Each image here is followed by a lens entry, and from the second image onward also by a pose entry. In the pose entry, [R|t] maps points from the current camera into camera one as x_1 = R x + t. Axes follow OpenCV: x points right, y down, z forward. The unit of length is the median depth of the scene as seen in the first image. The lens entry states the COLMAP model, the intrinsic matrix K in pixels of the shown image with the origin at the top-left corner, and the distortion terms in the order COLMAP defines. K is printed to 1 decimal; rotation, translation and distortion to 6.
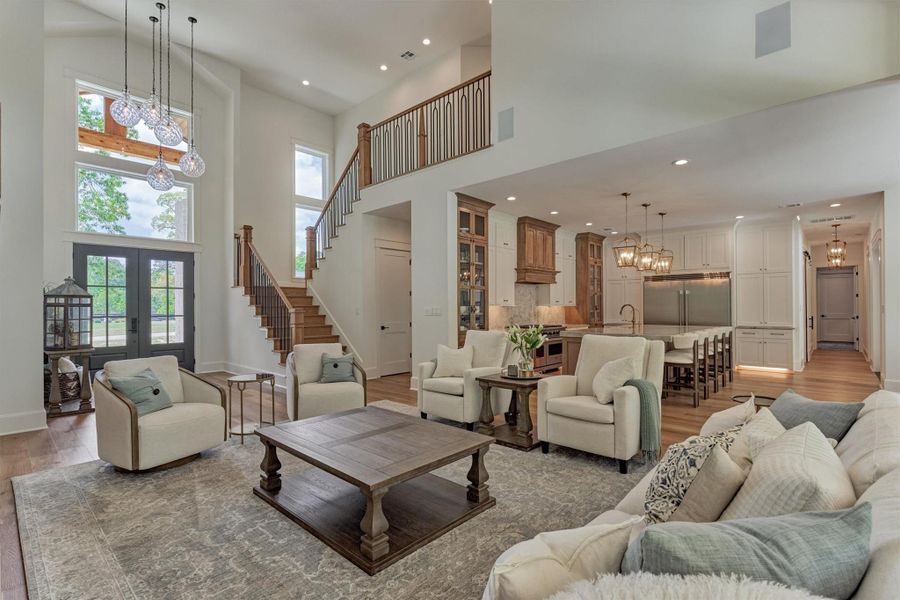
lens RADIAL K [[420.8, 0, 450.5], [0, 420.8, 306.2], [0, 0, 1]] dist [-0.004124, 0.000637]
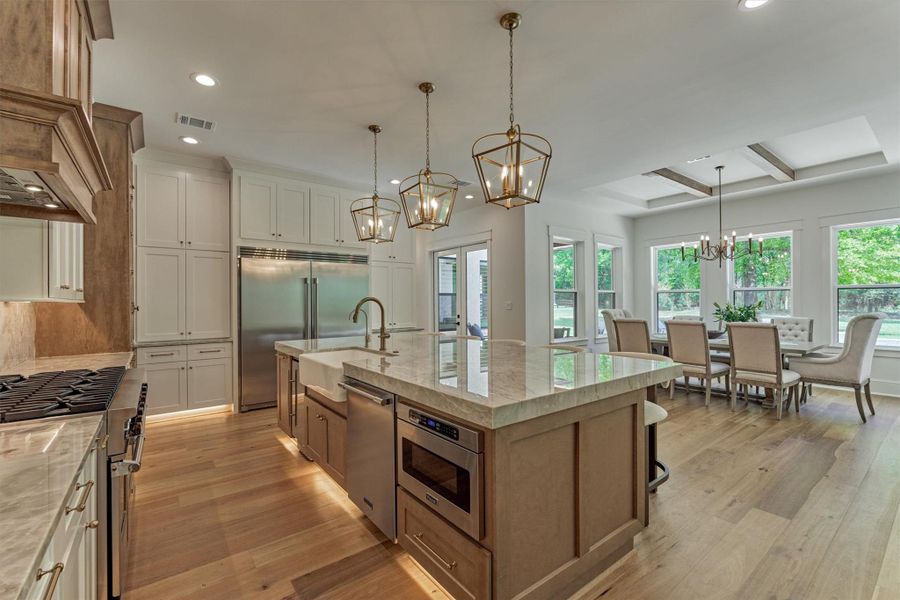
lens RADIAL K [[396.3, 0, 452.8], [0, 396.3, 296.3], [0, 0, 1]] dist [-0.002610, -0.000405]
pose [[0.168793, 0.024897, 0.985337, 0.029745], [0.006844, 0.999627, -0.026431, 0.005706], [-0.985628, 0.011205, 0.168559, 0.763100]]
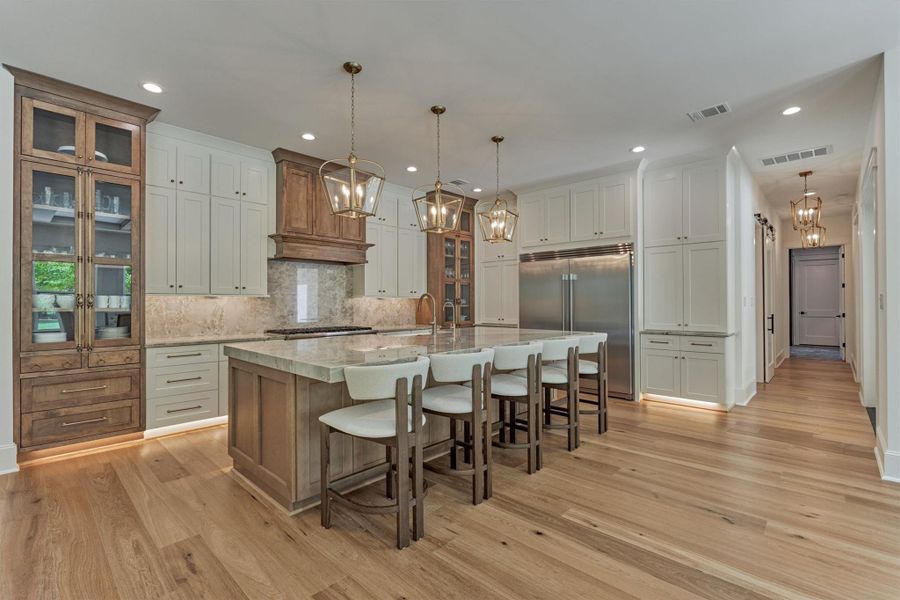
lens RADIAL K [[405.1, 0, 449.4], [0, 405.1, 300.4], [0, 0, 1]] dist [-0.005164, -0.000220]
pose [[0.999896, 0.001556, -0.014343, 0.413146], [-0.001596, 0.999995, -0.002828, 0.005434], [0.014338, 0.002851, 0.999893, 0.404907]]
